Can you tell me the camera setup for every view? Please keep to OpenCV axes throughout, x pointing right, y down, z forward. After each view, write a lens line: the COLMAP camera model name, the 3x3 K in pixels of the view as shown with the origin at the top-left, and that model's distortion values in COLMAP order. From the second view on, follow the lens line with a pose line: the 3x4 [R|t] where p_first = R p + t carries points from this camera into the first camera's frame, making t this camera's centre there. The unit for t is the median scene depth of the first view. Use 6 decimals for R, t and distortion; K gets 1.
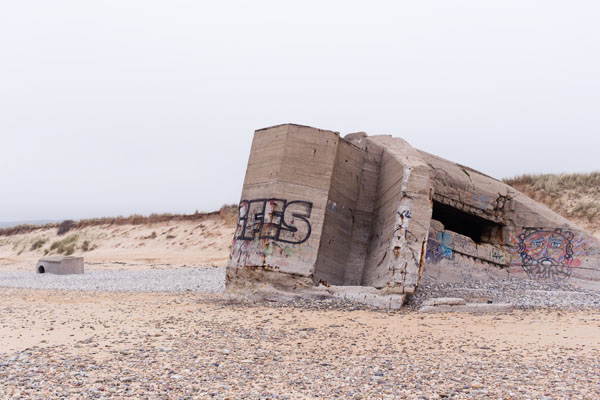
lens RADIAL K [[647.1, 0, 300.6], [0, 647.1, 200.2], [0, 0, 1]] dist [-0.001235, 0.000000]
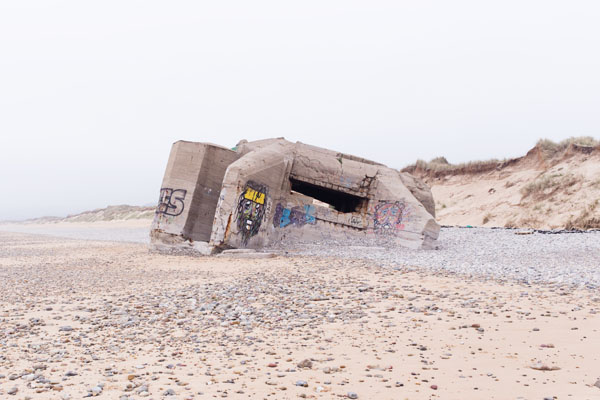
lens RADIAL K [[647.1, 0, 299.2], [0, 647.1, 200.6], [0, 0, 1]] dist [-0.001235, 0.000000]
pose [[0.924947, -0.015254, -0.379790, 0.743879], [0.038913, 0.997745, 0.054696, -0.040019], [0.378099, -0.065370, 0.923454, -0.324726]]
